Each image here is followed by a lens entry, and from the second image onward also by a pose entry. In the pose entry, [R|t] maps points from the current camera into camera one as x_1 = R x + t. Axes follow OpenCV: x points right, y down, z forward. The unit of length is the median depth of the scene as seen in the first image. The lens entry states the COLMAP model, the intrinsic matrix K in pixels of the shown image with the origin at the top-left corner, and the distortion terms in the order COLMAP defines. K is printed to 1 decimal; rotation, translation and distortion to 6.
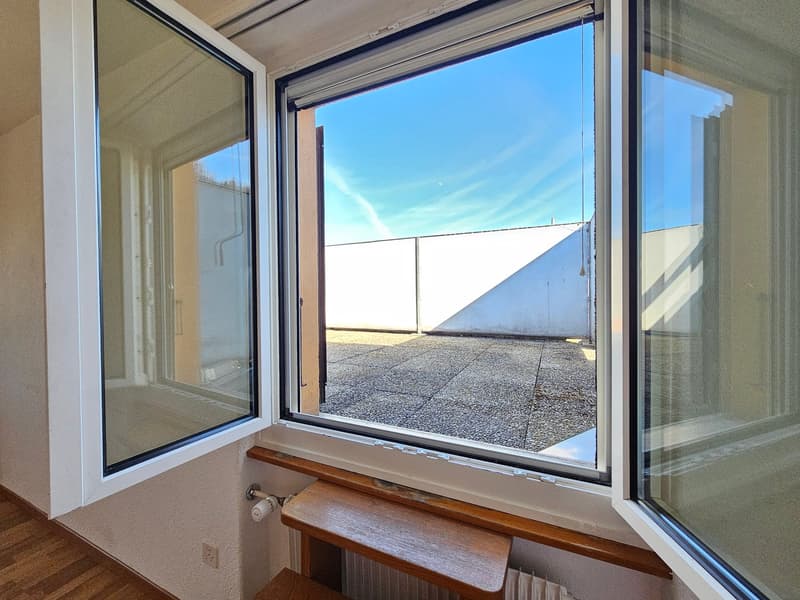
lens RADIAL K [[331.0, 0, 397.1], [0, 331.0, 297.8], [0, 0, 1]] dist [0.009042, -0.000335]
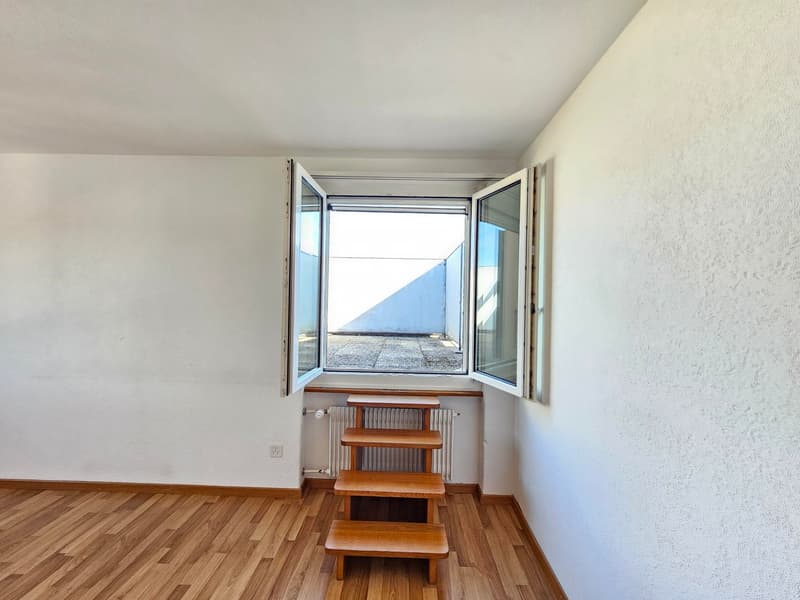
lens RADIAL K [[363.2, 0, 400.0], [0, 363.2, 300.0], [0, 0, 1]] dist [0.025692, 0.000148]
pose [[0.897215, 0.033064, 0.440355, -0.385275], [-0.031977, 0.999440, -0.009890, -0.020052], [-0.440435, -0.005208, 0.897769, -0.477808]]
